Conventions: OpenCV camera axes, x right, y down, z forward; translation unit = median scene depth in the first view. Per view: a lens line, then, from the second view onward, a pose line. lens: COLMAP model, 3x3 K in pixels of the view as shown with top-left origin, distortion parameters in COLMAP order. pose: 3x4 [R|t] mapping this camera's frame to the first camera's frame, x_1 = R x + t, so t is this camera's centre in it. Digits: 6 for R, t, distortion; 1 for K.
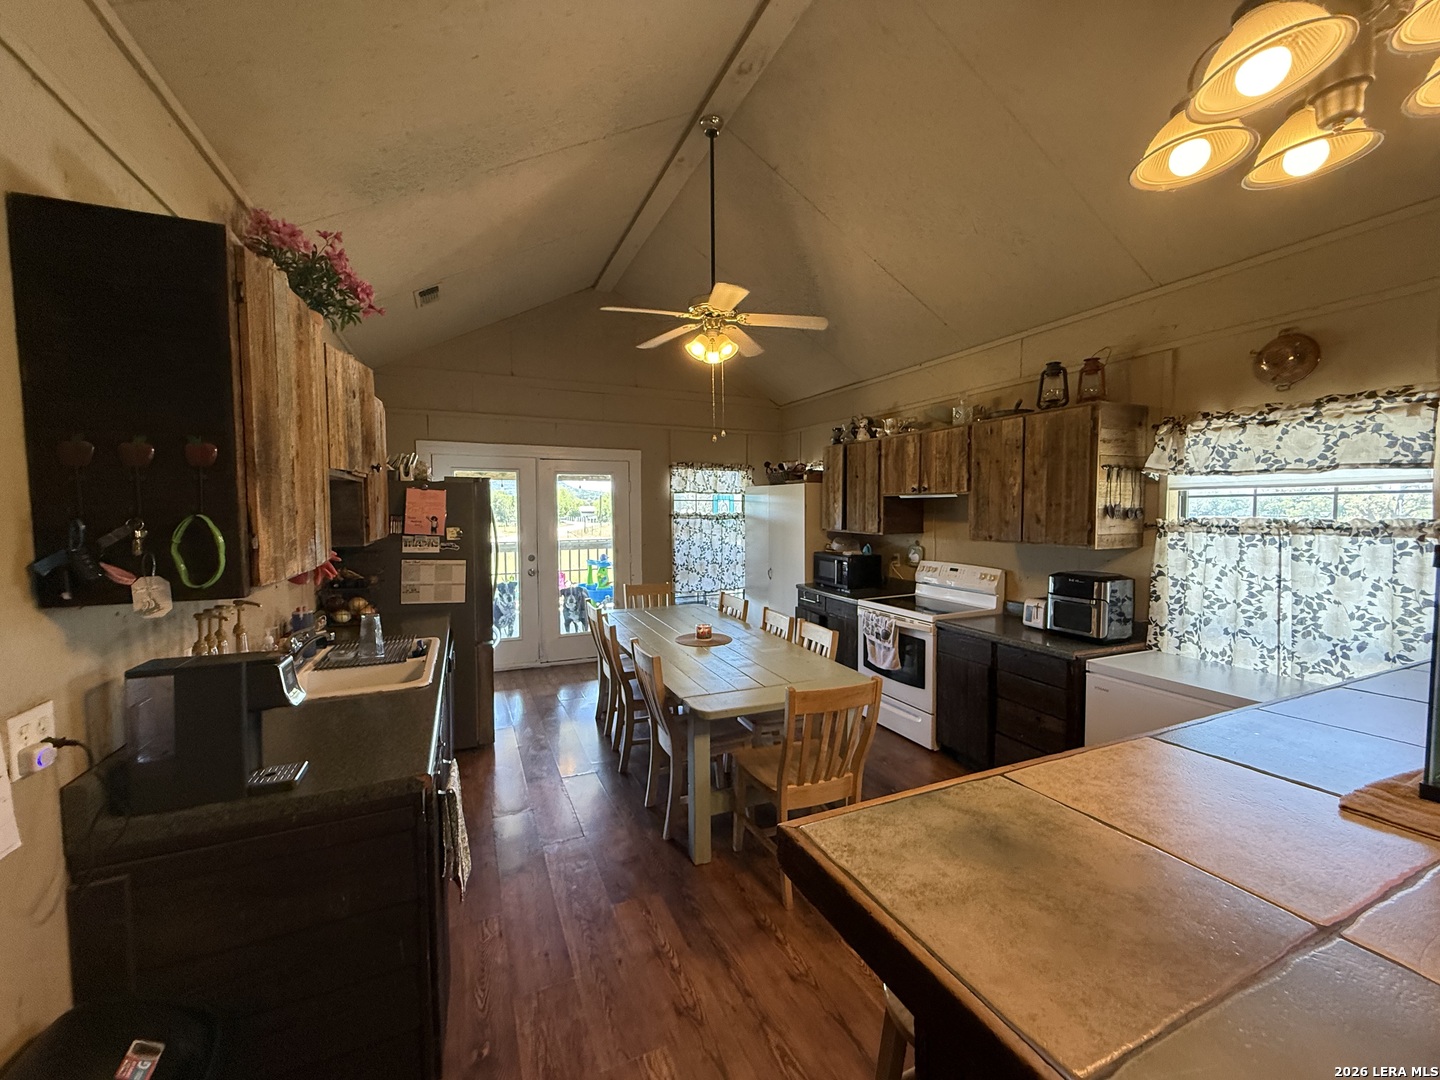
lens RADIAL K [[573.5, 0, 717.8], [0, 573.5, 537.2], [0, 0, 1]] dist [-0.003657, 0.001331]
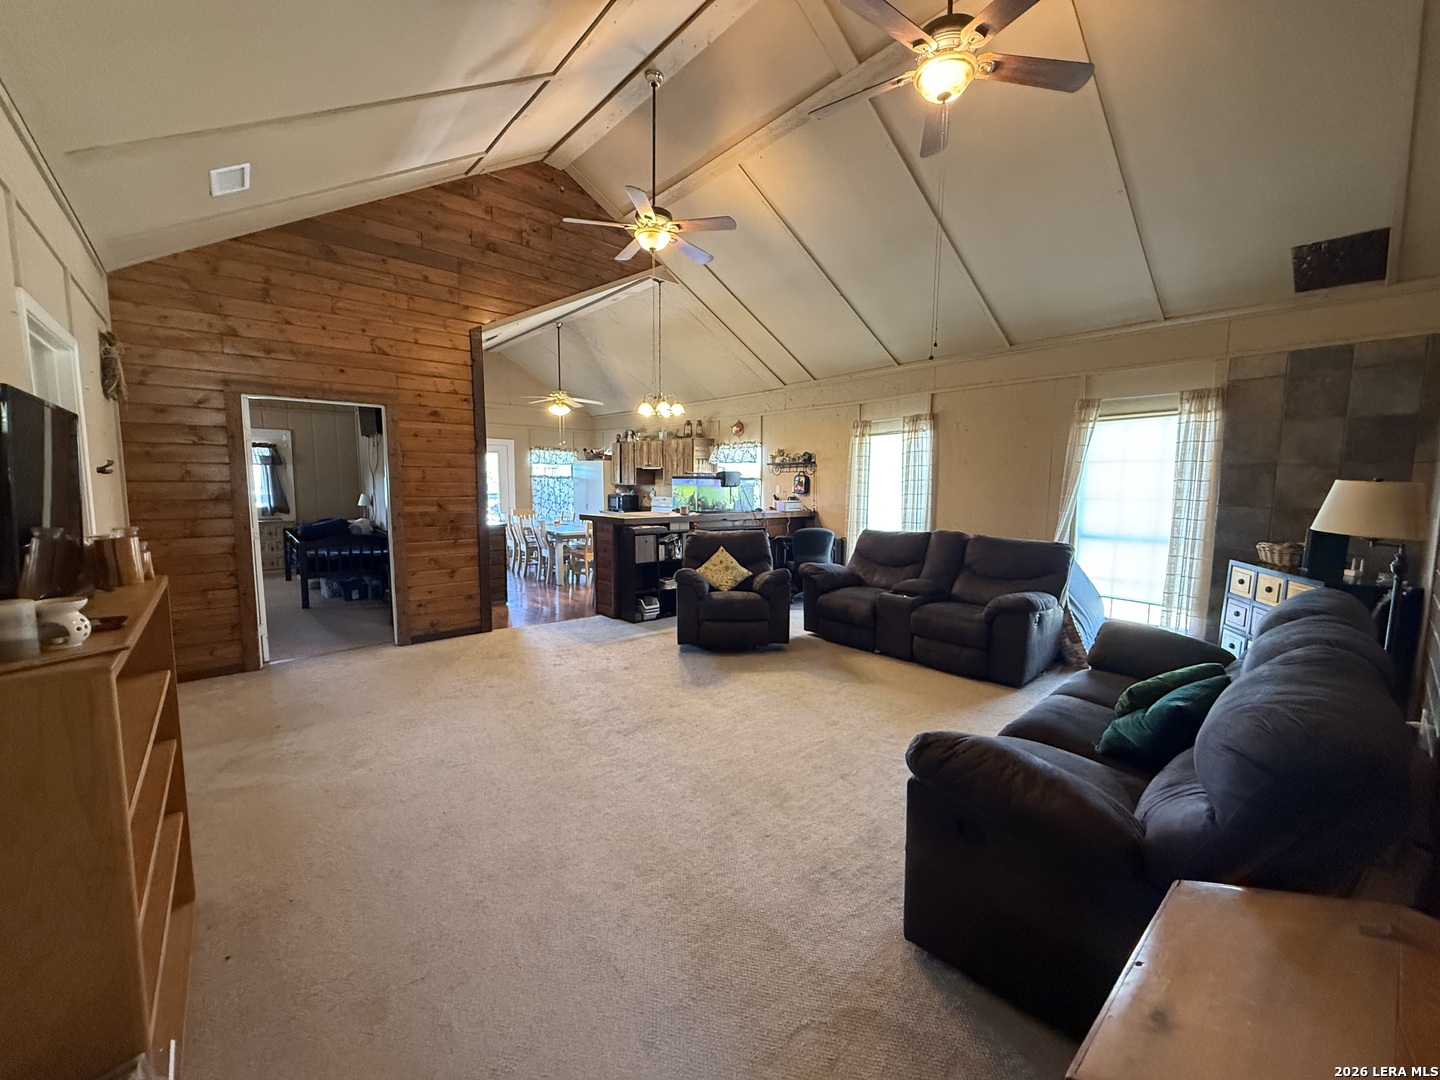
lens RADIAL K [[573.5, 0, 721.1], [0, 573.5, 539.1], [0, 0, 1]] dist [-0.003657, 0.001331]
pose [[0.954920, -0.016497, 0.296403, -0.081716], [0.000450, 0.998534, 0.054127, 0.106190], [-0.296861, -0.051554, 0.953528, -1.558474]]
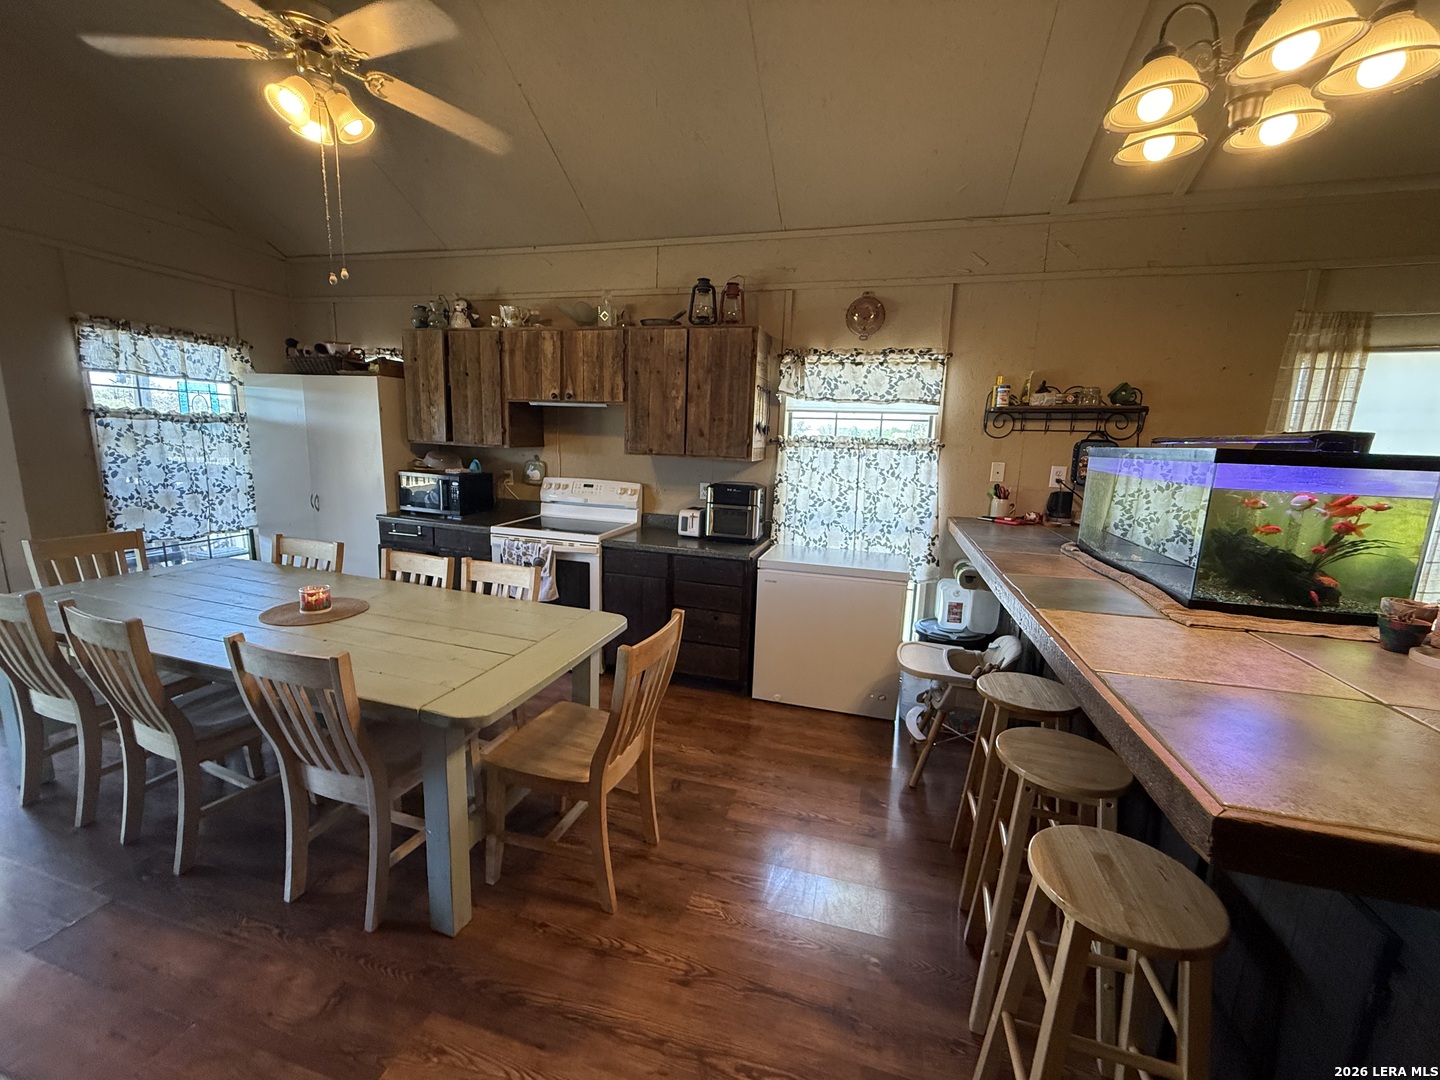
lens RADIAL K [[573.5, 0, 717.3], [0, 573.5, 536.9], [0, 0, 1]] dist [-0.003657, 0.001331]
pose [[0.640946, -0.106814, 0.760117, -0.209330], [-0.000609, 0.990199, 0.139659, 0.009042], [-0.767585, -0.089977, 0.634600, 0.262307]]
